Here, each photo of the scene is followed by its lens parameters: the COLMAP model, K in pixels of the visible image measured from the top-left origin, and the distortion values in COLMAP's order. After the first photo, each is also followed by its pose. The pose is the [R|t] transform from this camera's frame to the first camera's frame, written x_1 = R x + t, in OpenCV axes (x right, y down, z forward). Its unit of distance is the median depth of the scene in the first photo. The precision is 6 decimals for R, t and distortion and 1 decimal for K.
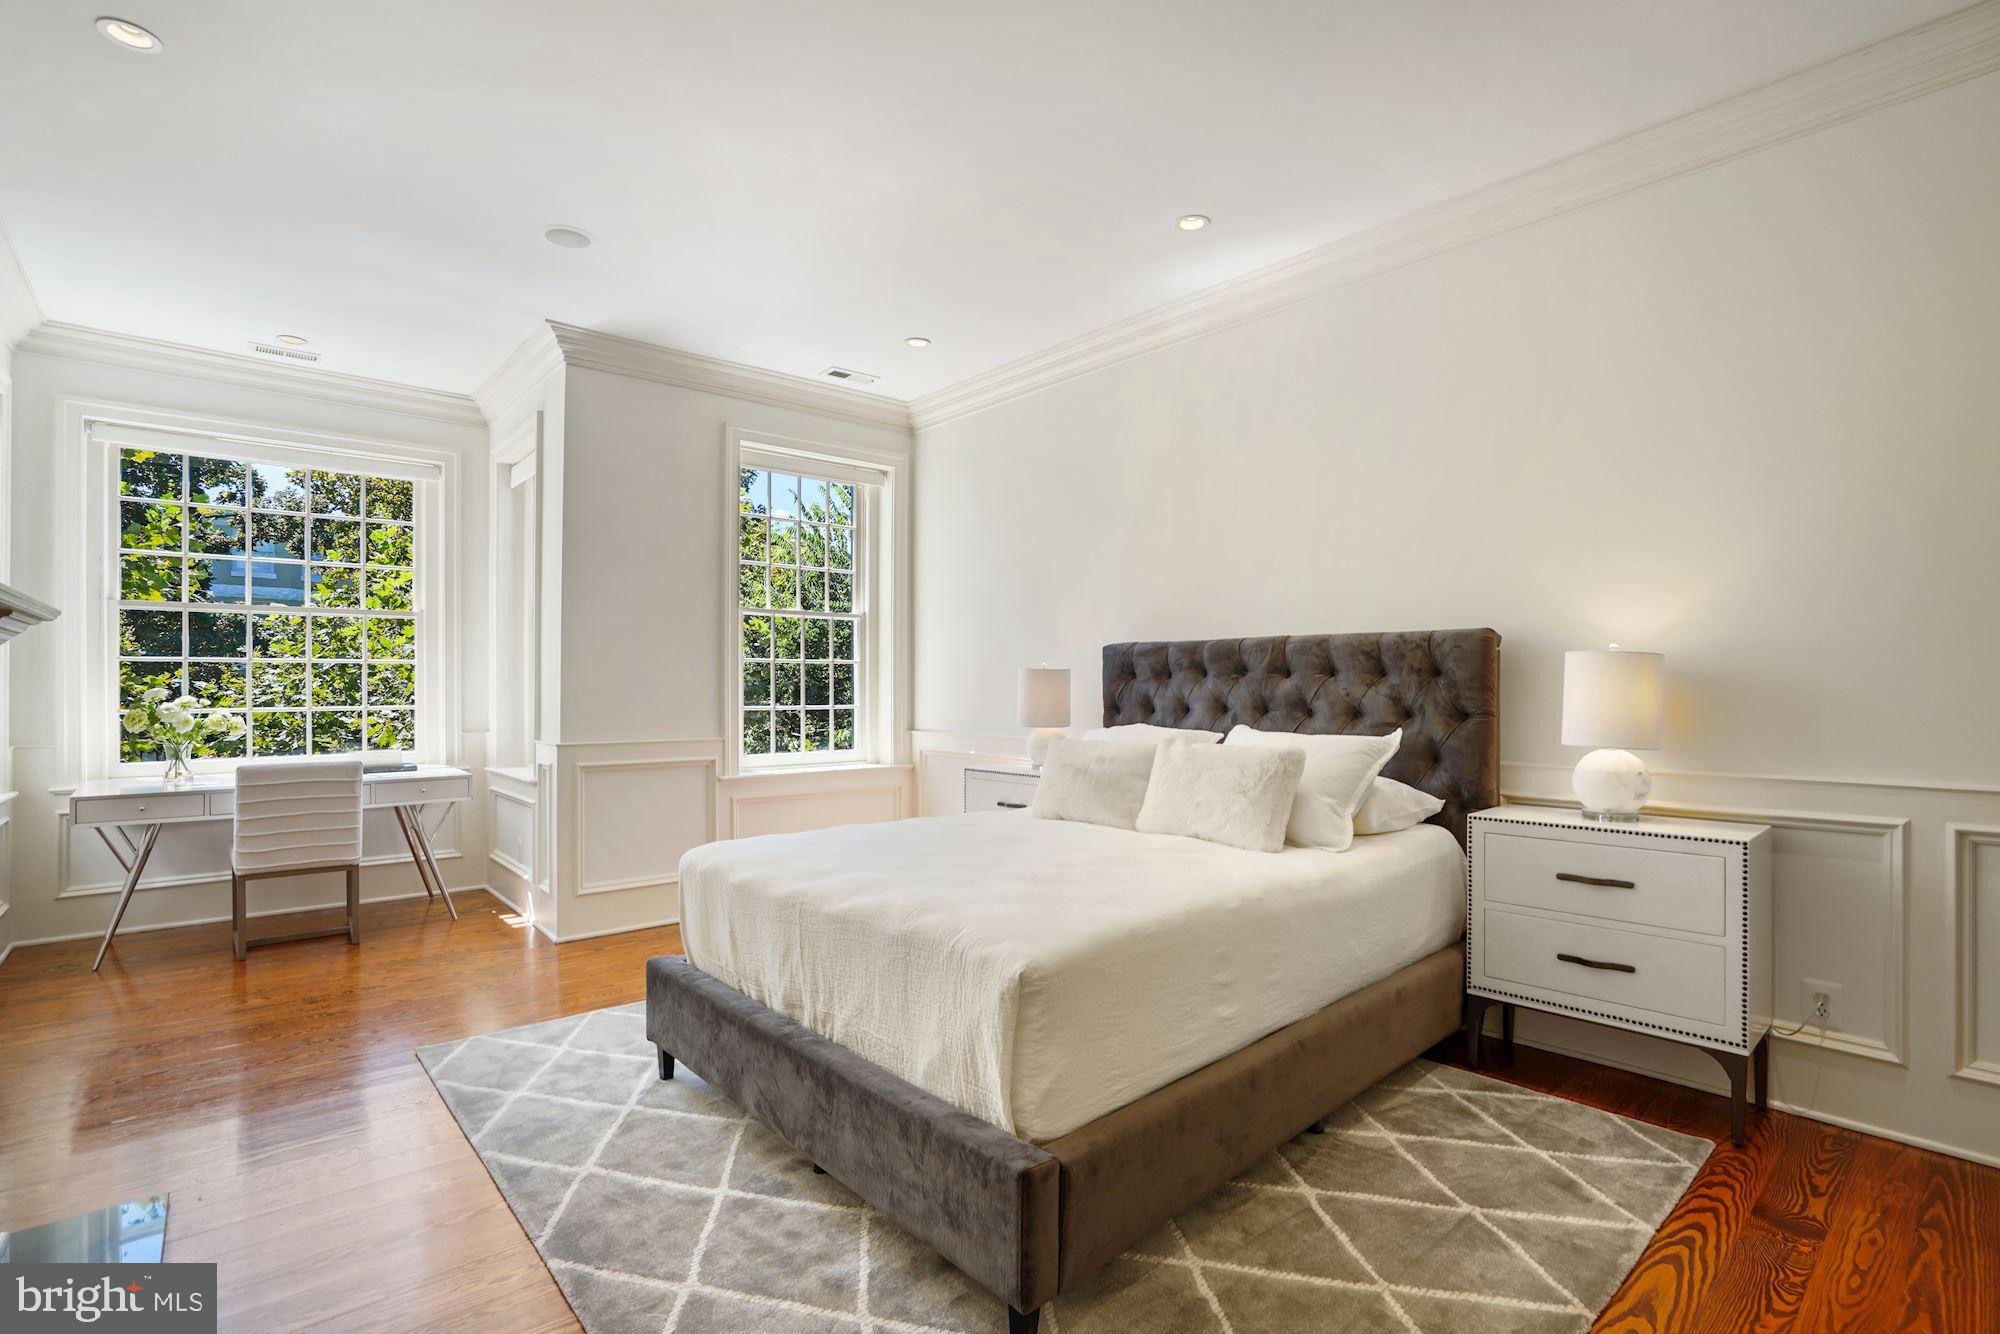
lens RADIAL K [[928.3, 0, 1010.0], [0, 928.3, 676.5], [0, 0, 1]] dist [-0.003061, 0.000164]
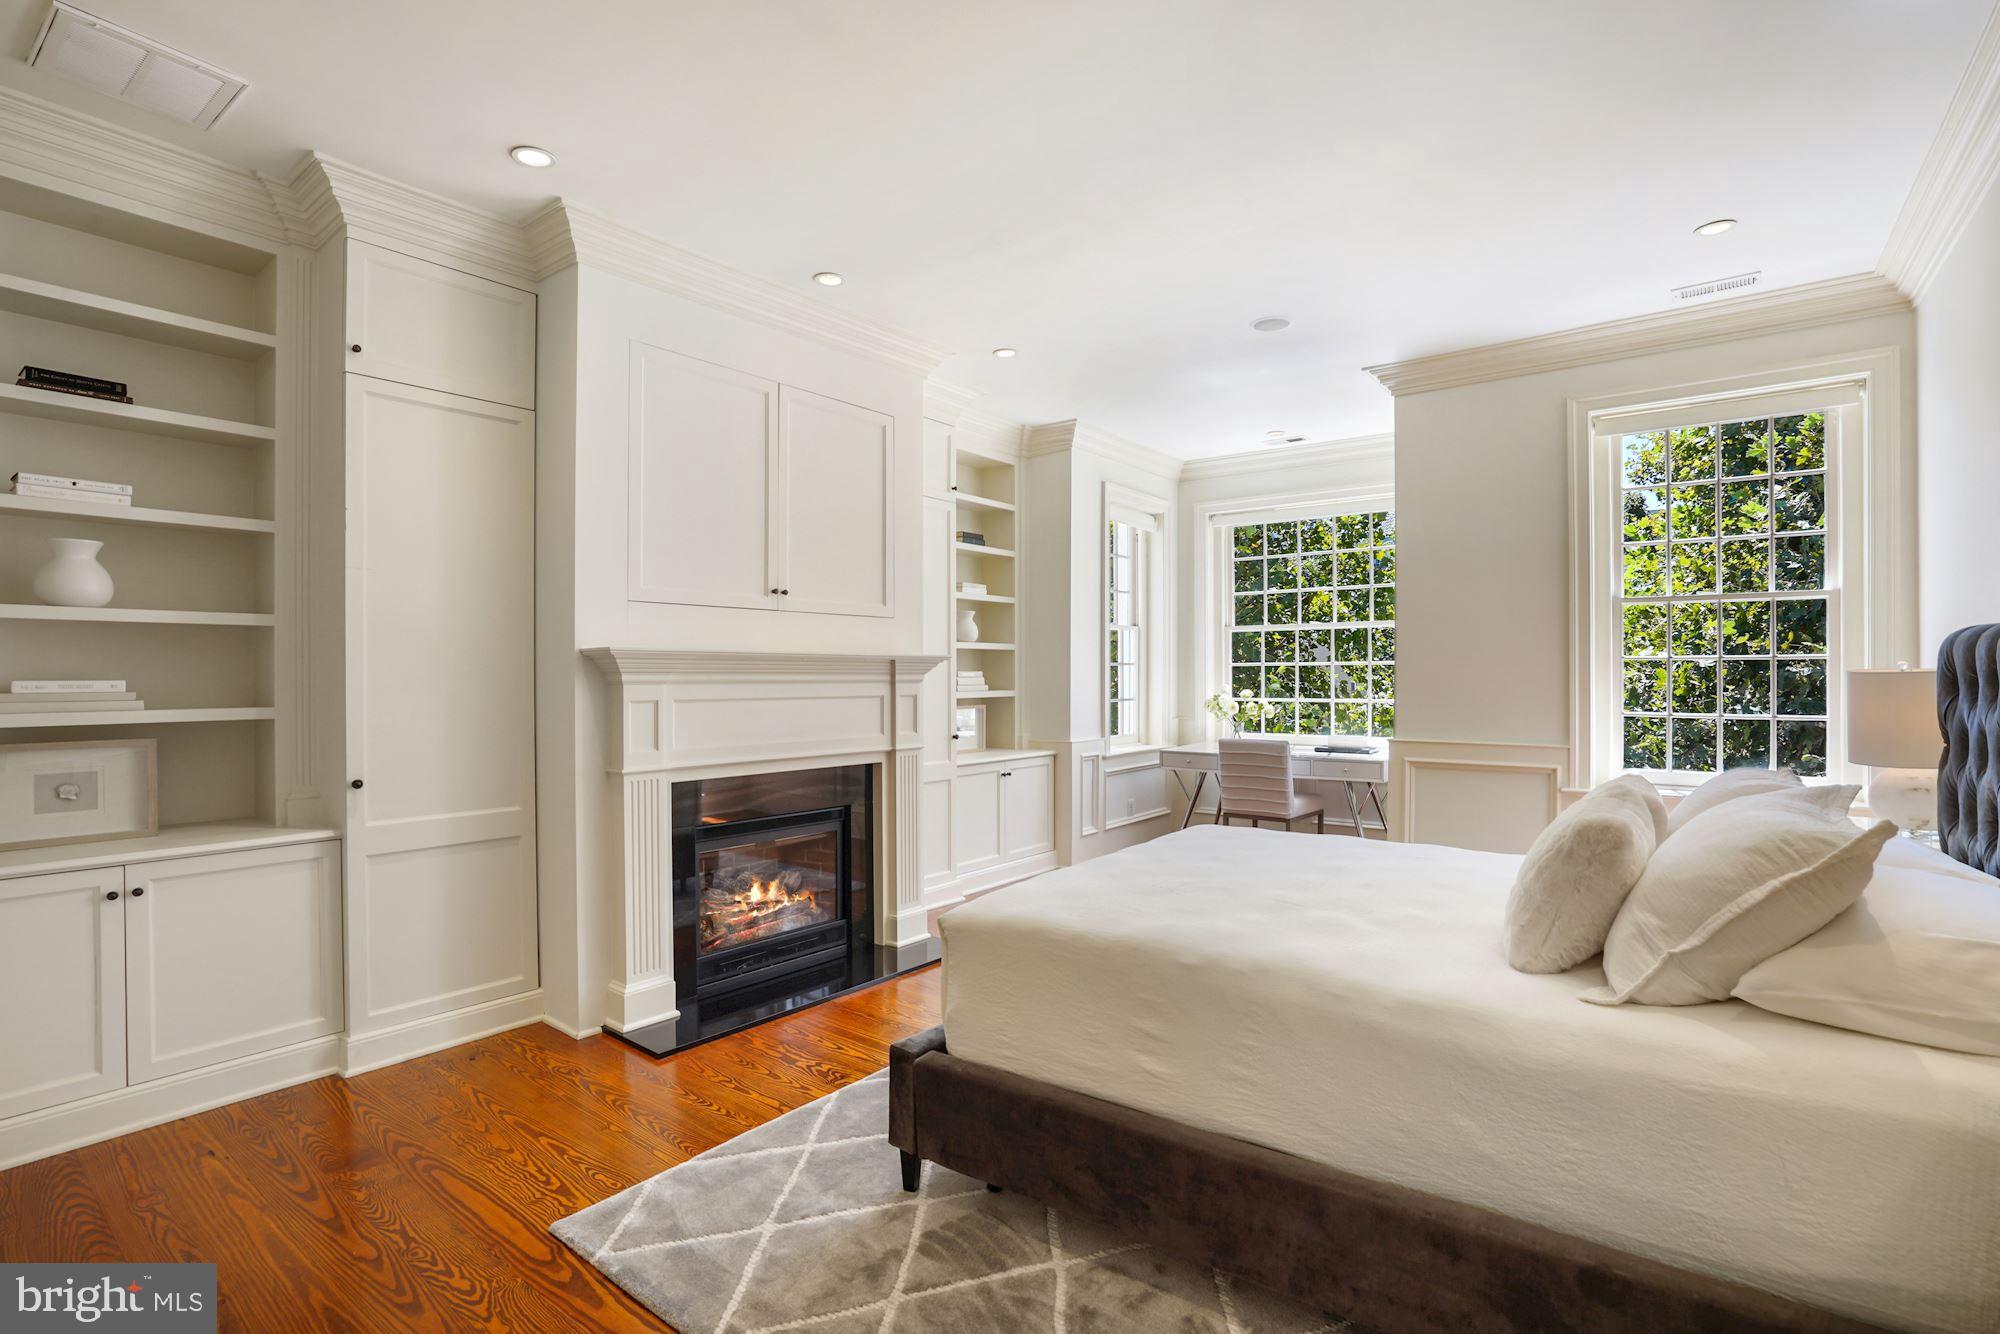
lens RADIAL K [[928.3, 0, 1011.2], [0, 928.3, 669.3], [0, 0, 1]] dist [-0.003061, 0.000164]
pose [[0.227134, 0.002175, -0.973861, 0.478371], [0.007730, 0.999962, 0.004036, -0.017951], [0.973833, -0.008445, 0.227109, 0.282940]]
